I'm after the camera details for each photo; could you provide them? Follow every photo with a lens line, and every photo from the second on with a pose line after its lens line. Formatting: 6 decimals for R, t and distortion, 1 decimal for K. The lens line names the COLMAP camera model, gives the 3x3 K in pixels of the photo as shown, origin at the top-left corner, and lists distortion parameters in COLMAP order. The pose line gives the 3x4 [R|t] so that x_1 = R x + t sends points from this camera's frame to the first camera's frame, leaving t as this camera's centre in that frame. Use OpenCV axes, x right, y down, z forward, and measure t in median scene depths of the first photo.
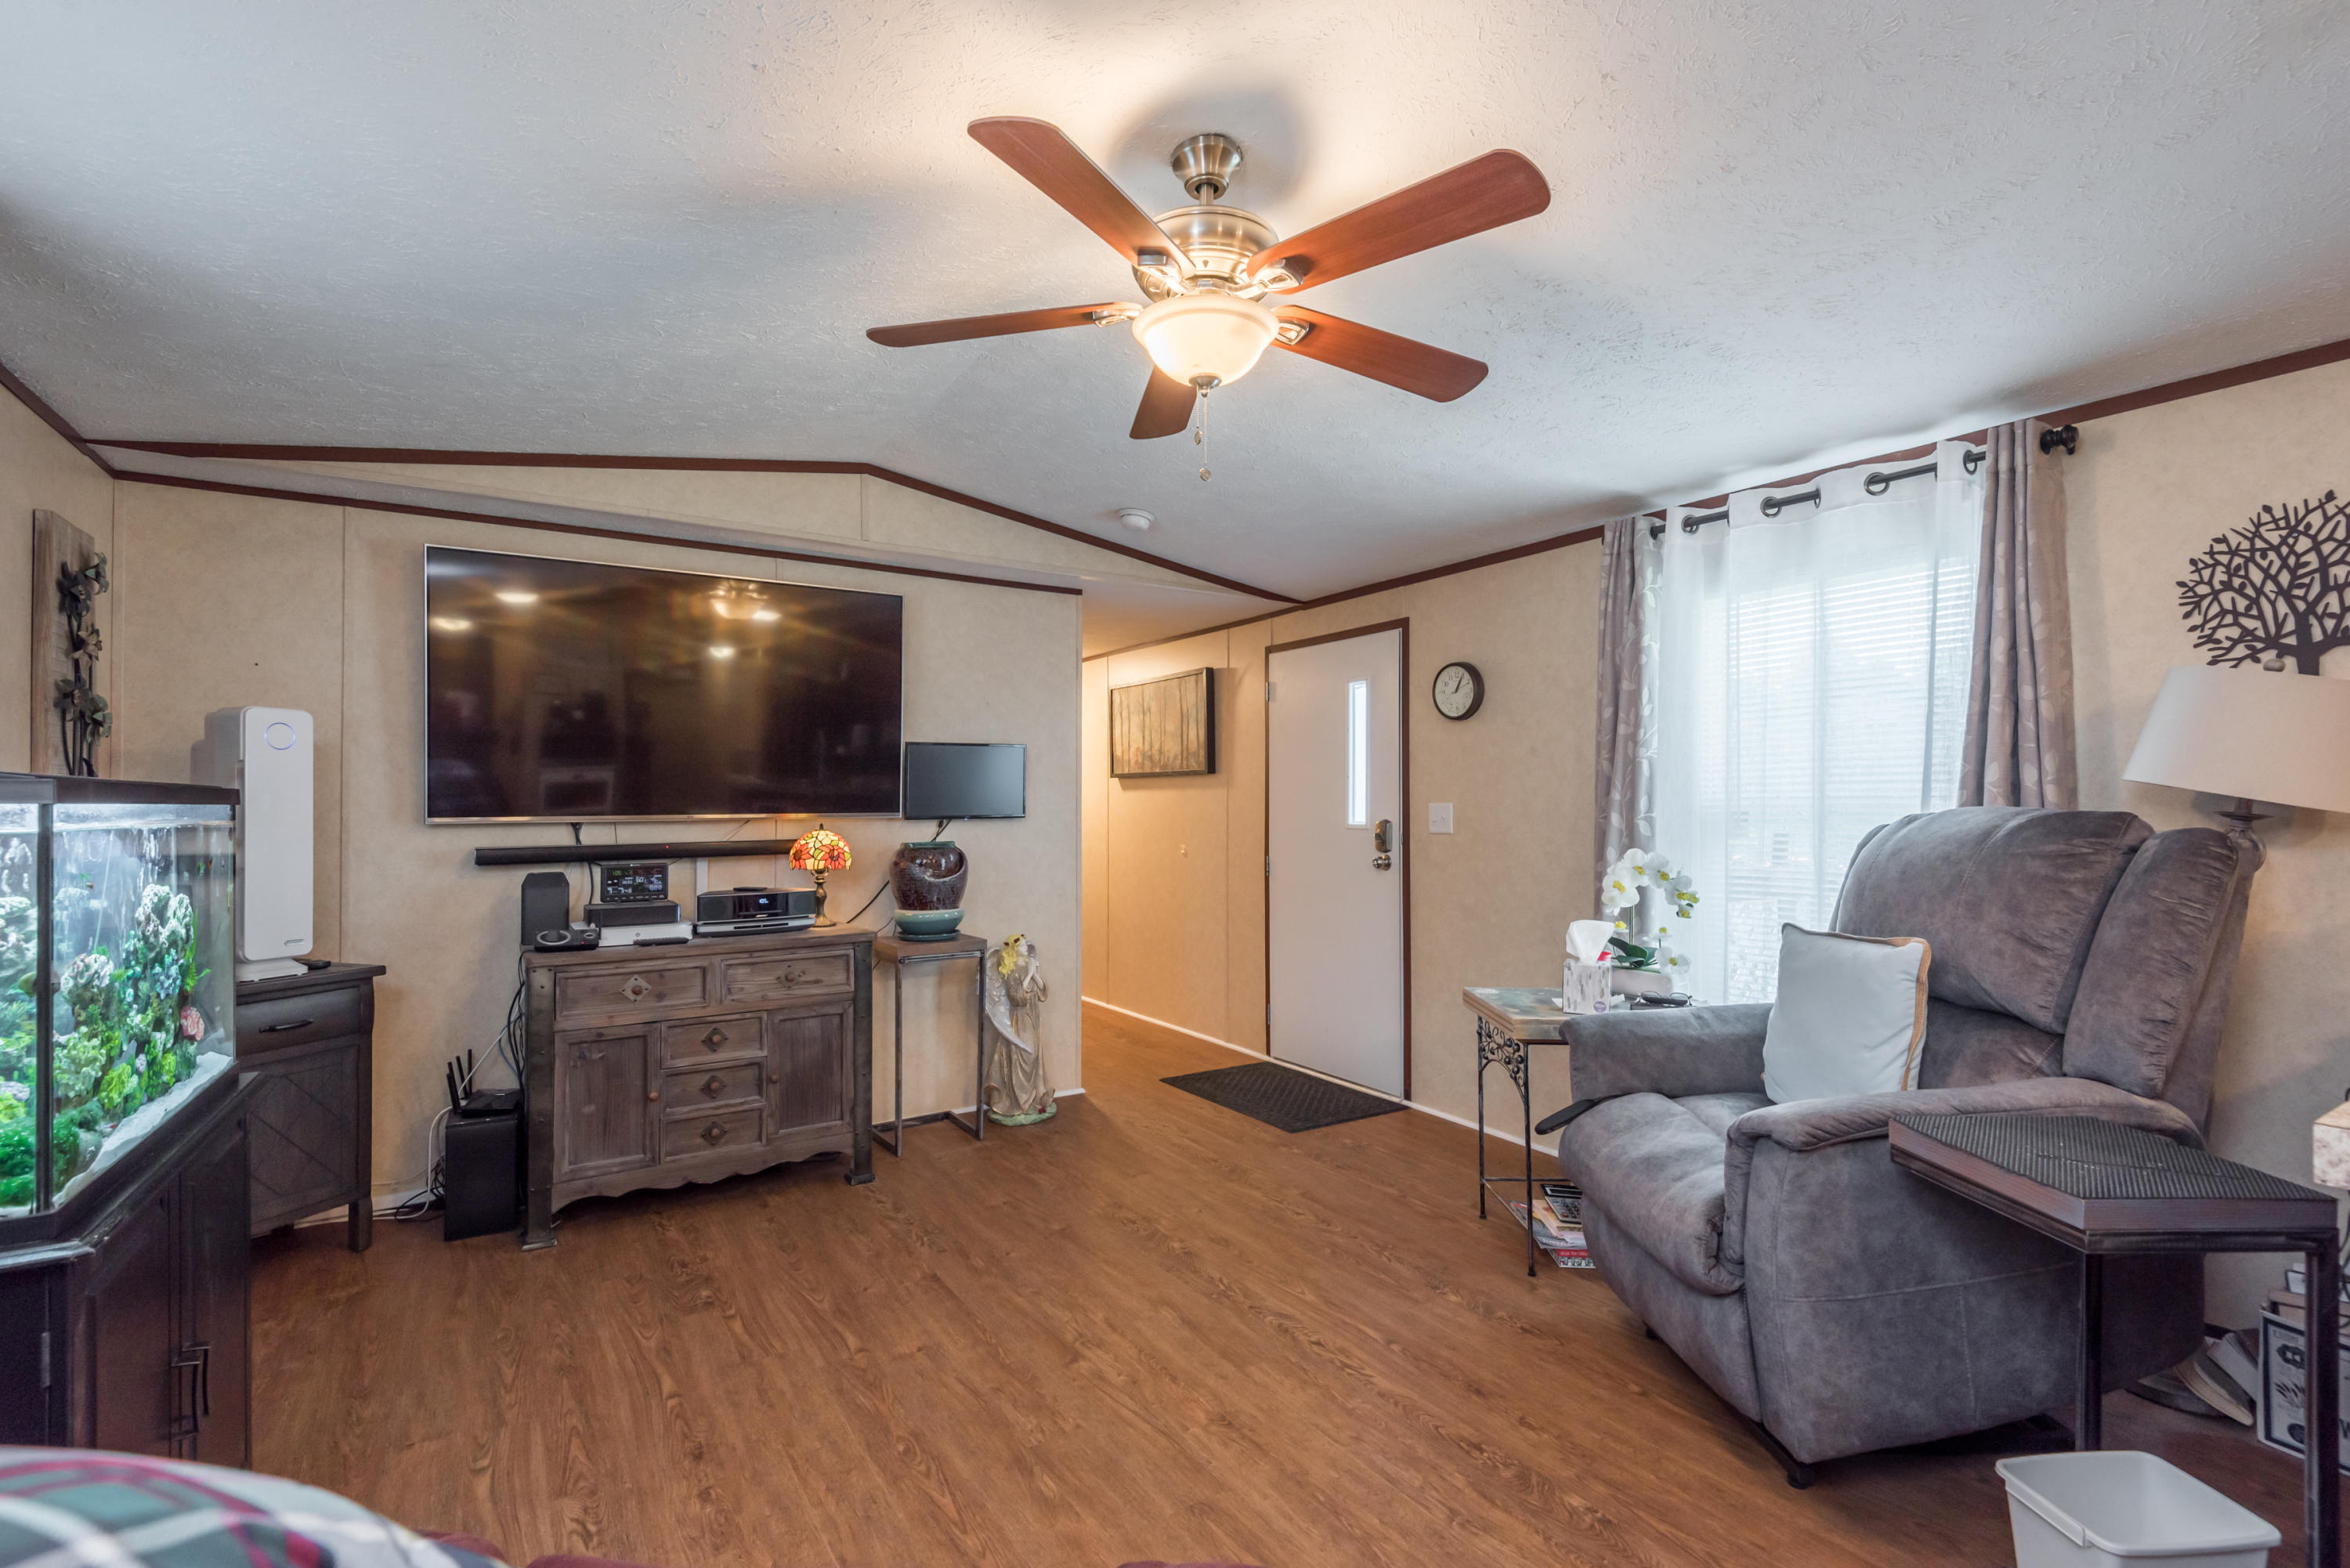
lens RADIAL K [[1067.2, 0, 1174.5], [0, 1067.2, 787.4], [0, 0, 1]] dist [0.018803, -0.008215]
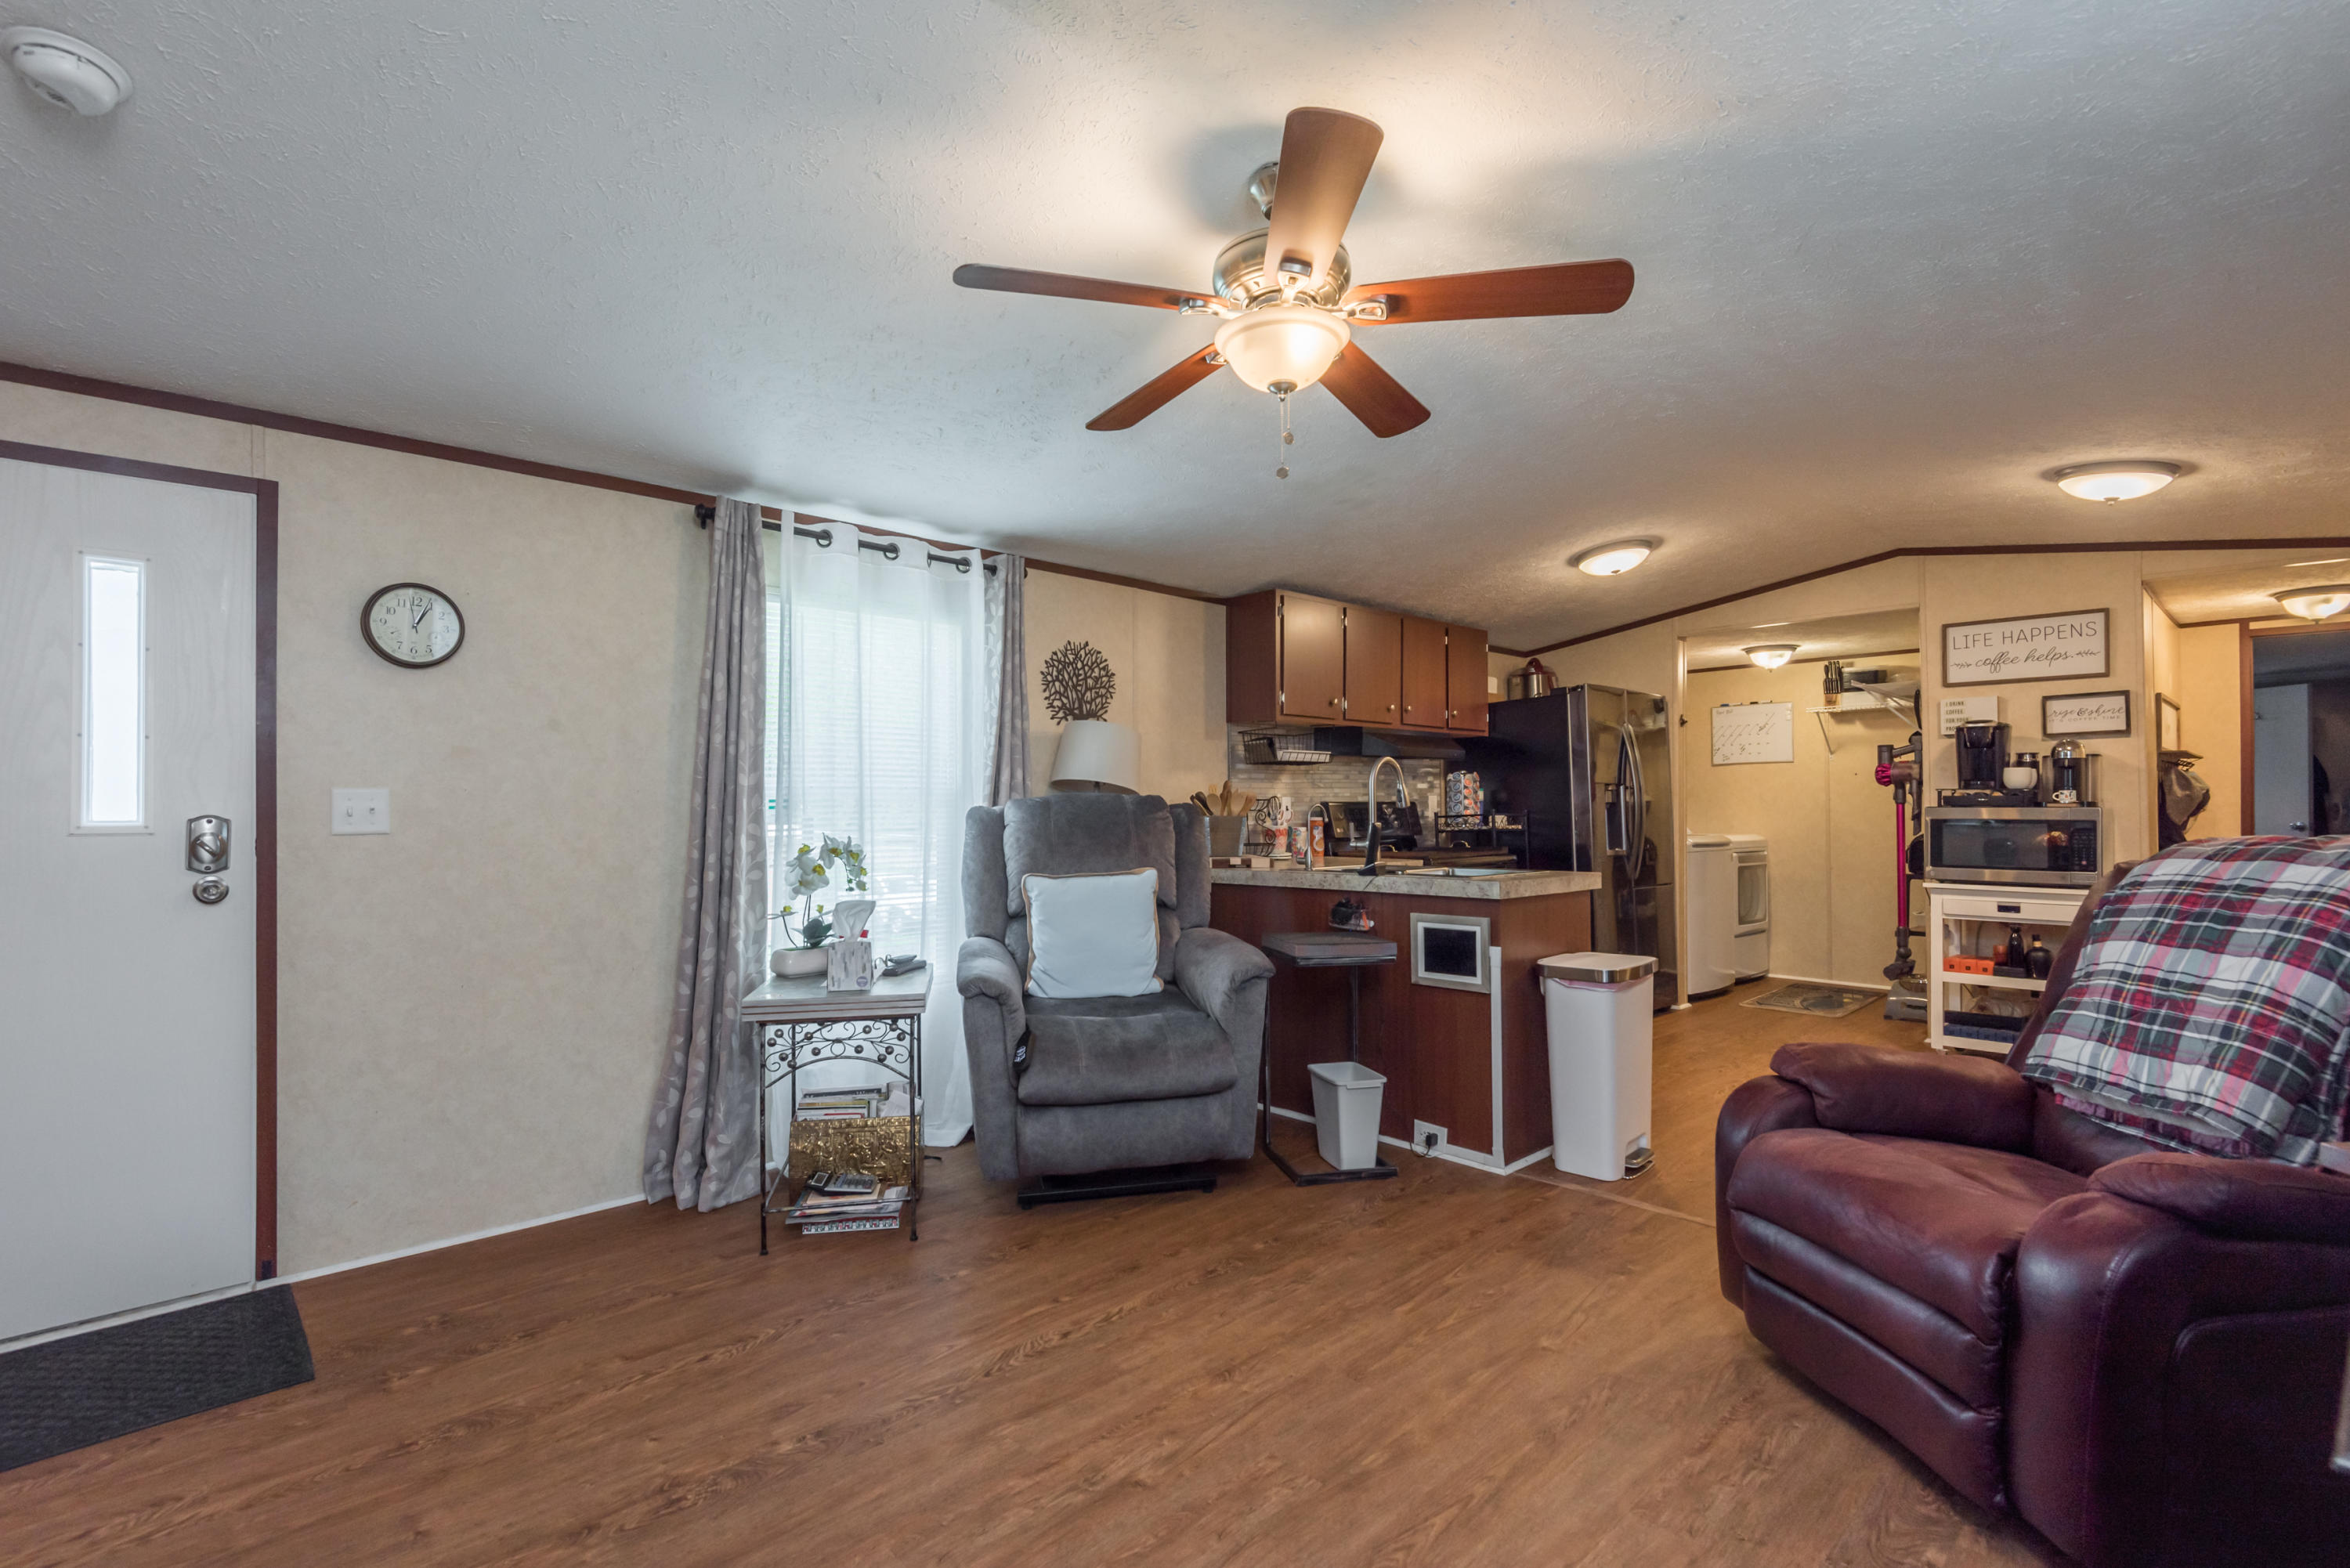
lens RADIAL K [[1067.2, 0, 1160.6], [0, 1067.2, 800.7], [0, 0, 1]] dist [0.018803, -0.008215]
pose [[-0.174594, 0.010120, 0.984589, -0.686334], [-0.008475, 0.999895, -0.011781, 0.036166], [-0.984604, -0.010402, -0.174490, 0.885582]]
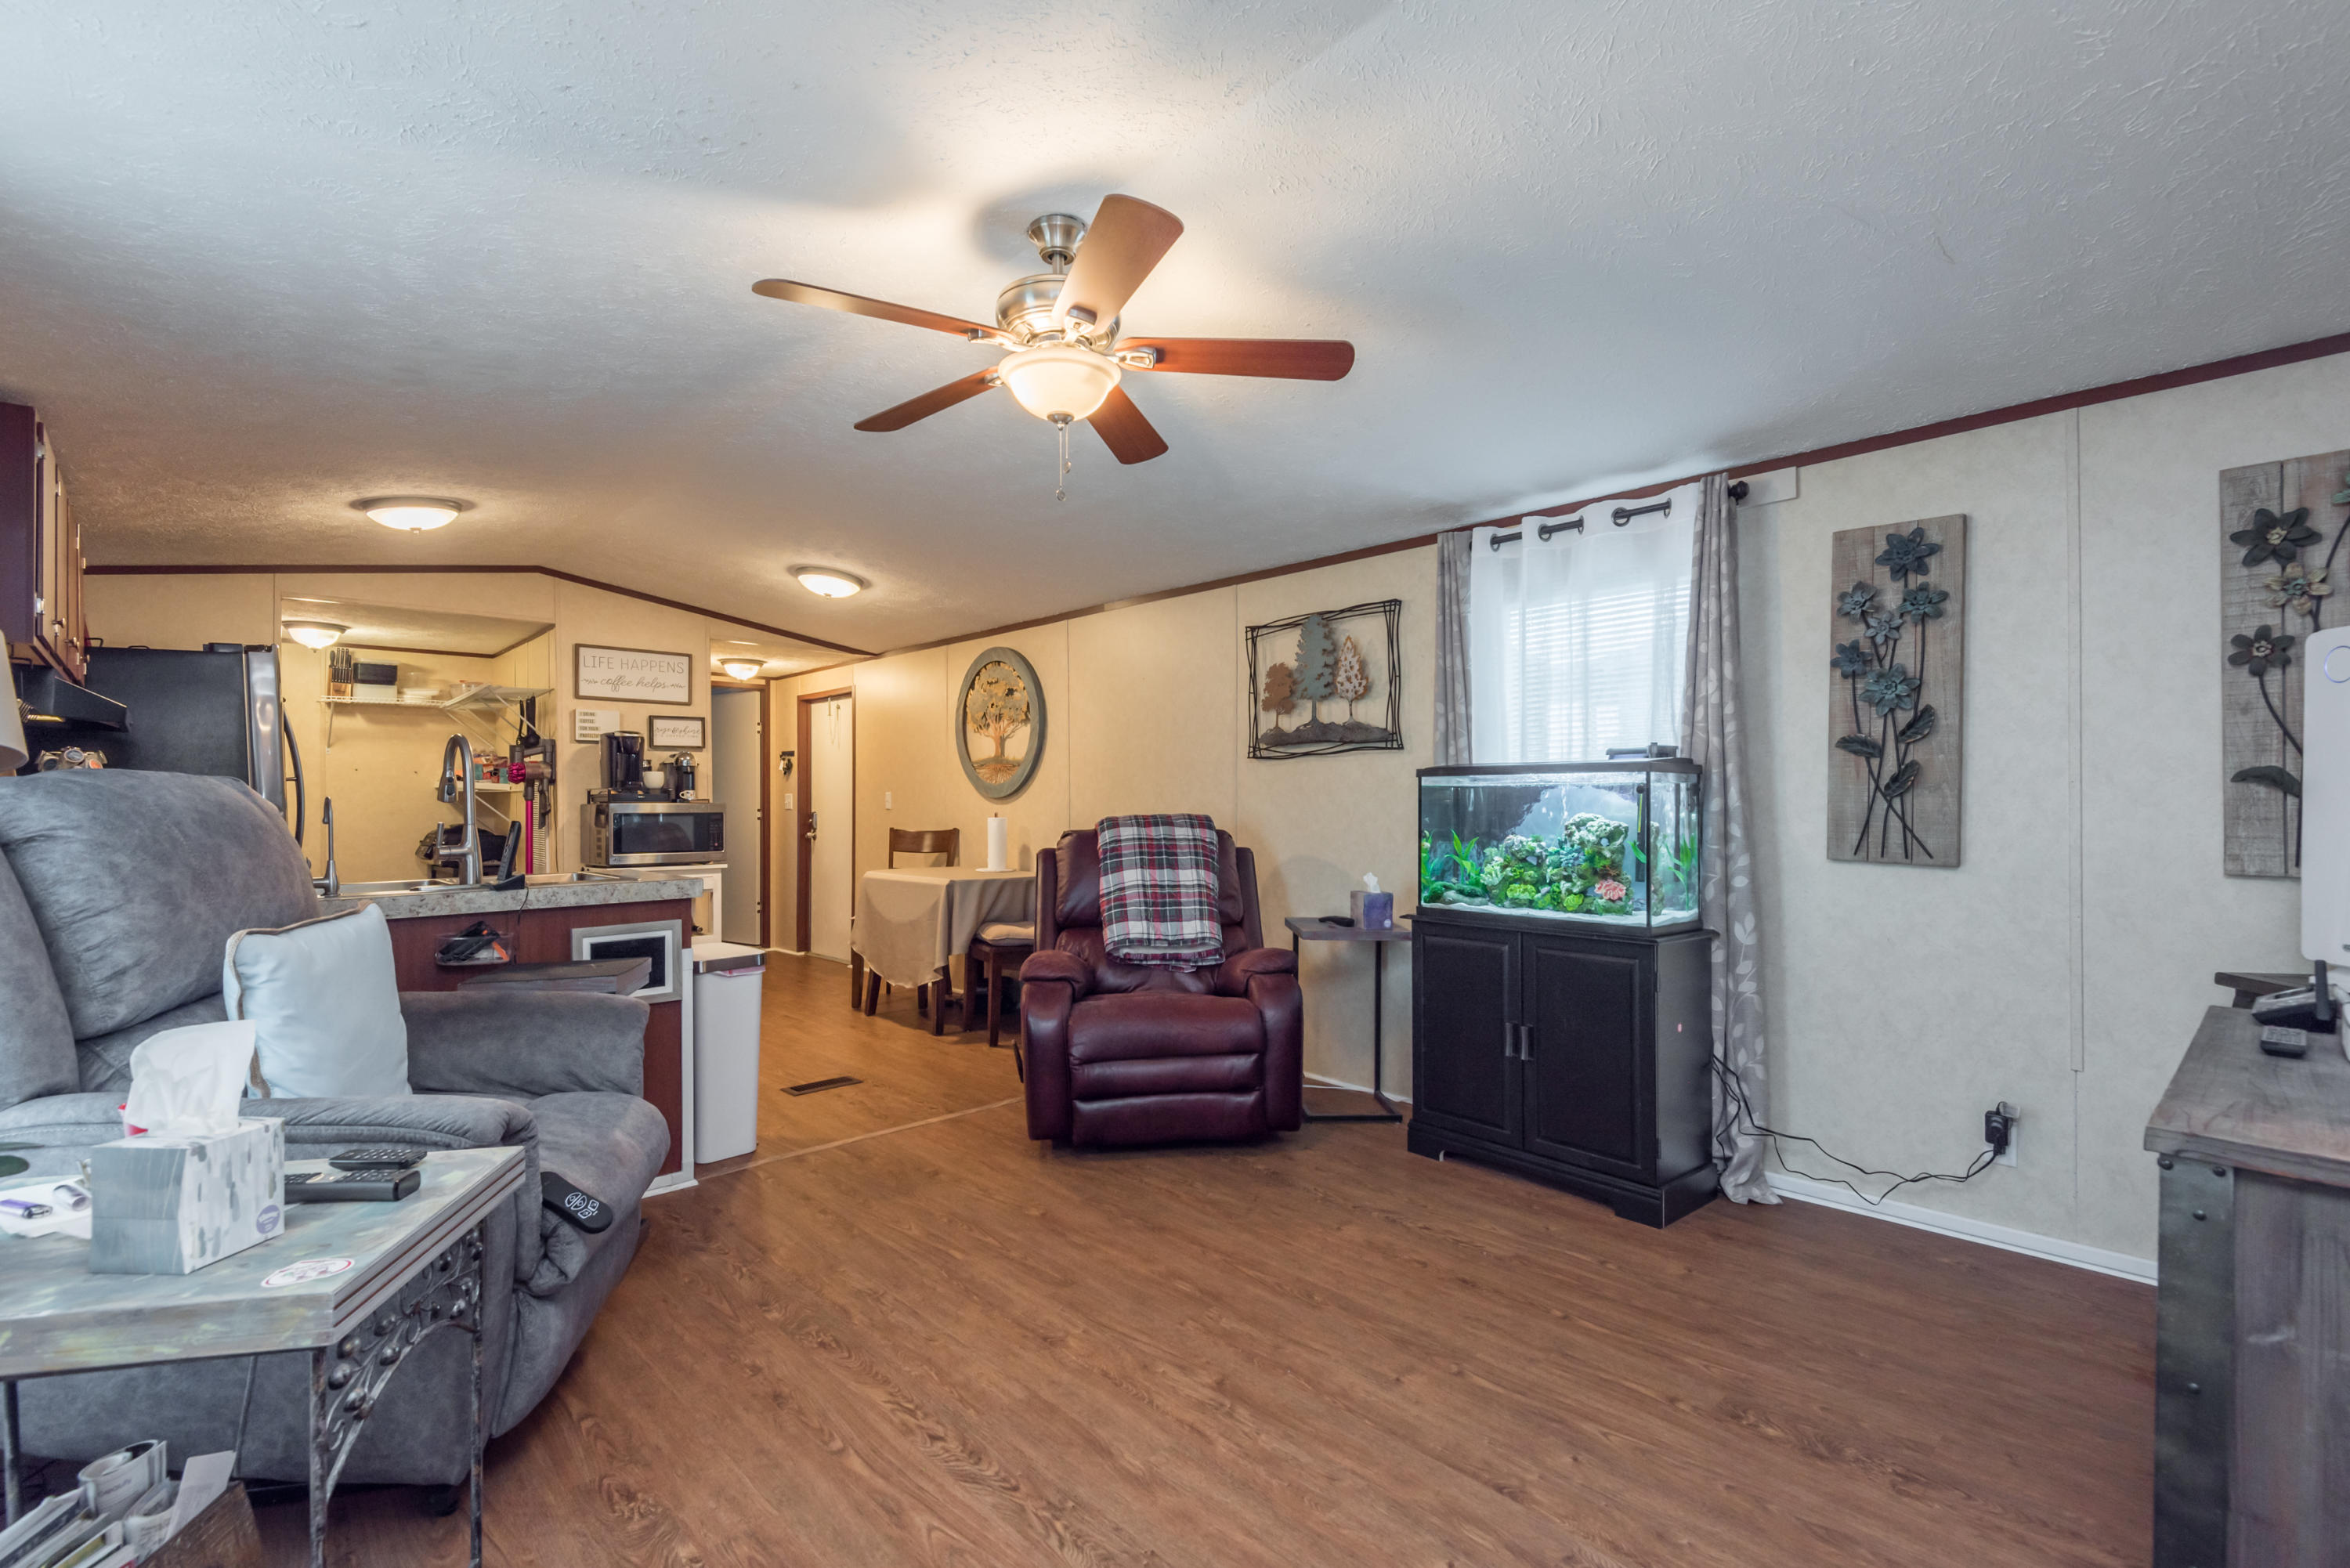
lens RADIAL K [[1067.2, 0, 1175.7], [0, 1067.2, 813.2], [0, 0, 1]] dist [0.018803, -0.008215]
pose [[-0.984063, 0.009343, -0.177572, 0.077301], [0.009558, 0.999954, -0.000359, 0.044019], [0.177560, -0.002051, -0.984108, 1.480251]]
